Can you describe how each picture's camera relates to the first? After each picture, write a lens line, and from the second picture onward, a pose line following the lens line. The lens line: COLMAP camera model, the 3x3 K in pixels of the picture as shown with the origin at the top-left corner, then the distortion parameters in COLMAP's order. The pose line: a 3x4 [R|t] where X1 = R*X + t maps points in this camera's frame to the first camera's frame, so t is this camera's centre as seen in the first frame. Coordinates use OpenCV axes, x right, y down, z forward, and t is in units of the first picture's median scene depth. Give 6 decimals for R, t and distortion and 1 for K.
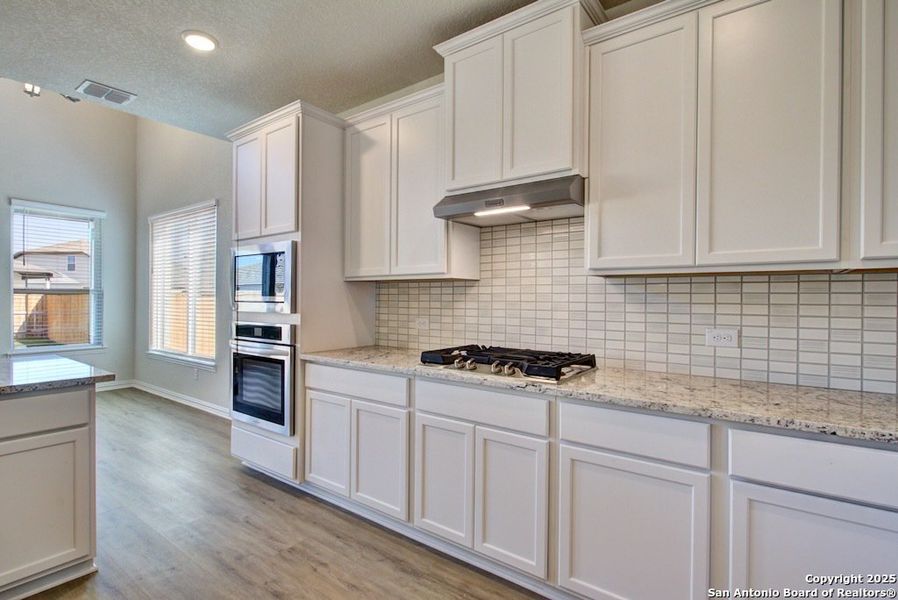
lens RADIAL K [[440.4, 0, 460.4], [0, 440.4, 299.1], [0, 0, 1]] dist [0.000124, -0.003108]
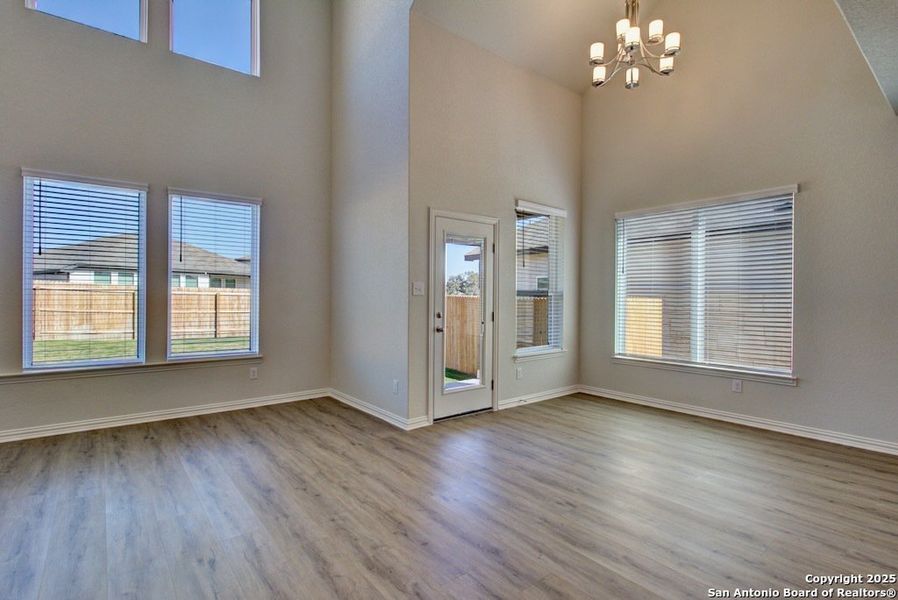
lens RADIAL K [[440.4, 0, 447.2], [0, 440.4, 298.1], [0, 0, 1]] dist [0.000124, -0.003108]
pose [[0.963676, -0.001884, -0.267068, -1.650924], [0.001924, 0.999998, -0.000112, -0.009828], [0.267068, -0.000406, 0.963678, -0.006646]]
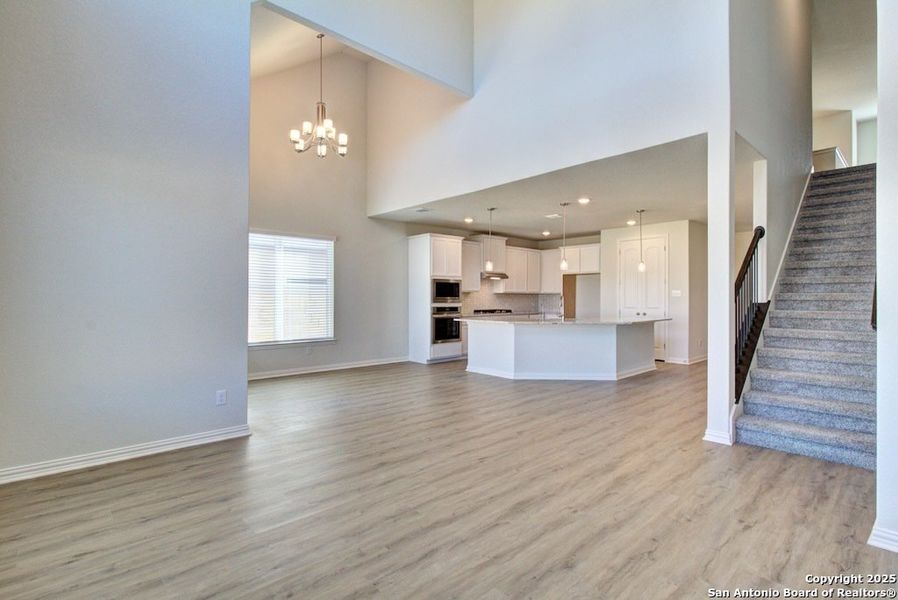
lens RADIAL K [[440.4, 0, 452.9], [0, 440.4, 299.7], [0, 0, 1]] dist [0.000124, -0.003108]
pose [[0.183855, -0.012610, 0.982872, -3.486210], [-0.002311, 0.999909, 0.013261, -0.030306], [-0.982951, -0.004710, 0.183810, 0.463451]]
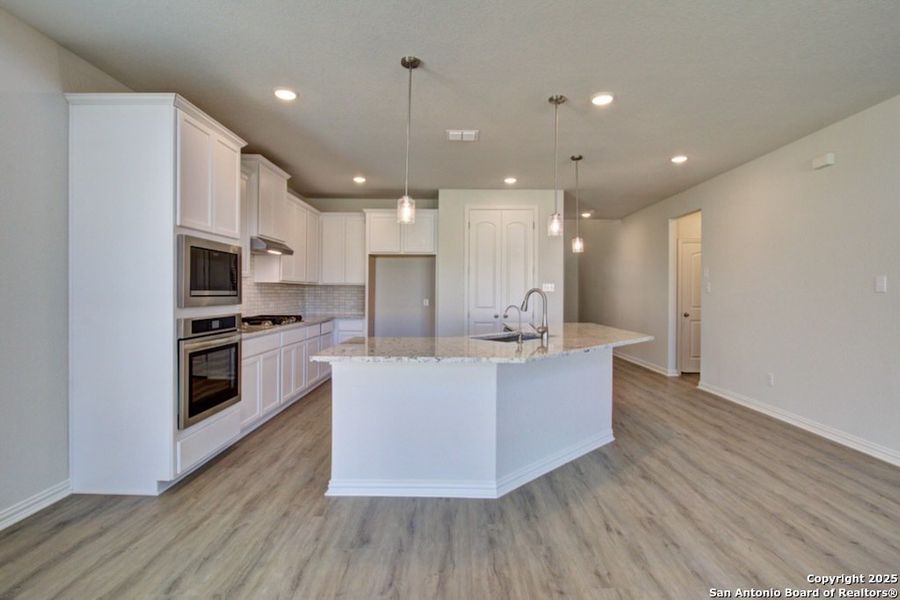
lens RADIAL K [[441.4, 0, 456.2], [0, 441.4, 293.9], [0, 0, 1]] dist [0.000124, -0.003108]
pose [[-0.587149, -0.014605, 0.809347, -1.756394], [-0.012845, 0.999879, 0.008725, -0.016557], [-0.809377, -0.005273, -0.587266, 1.226678]]
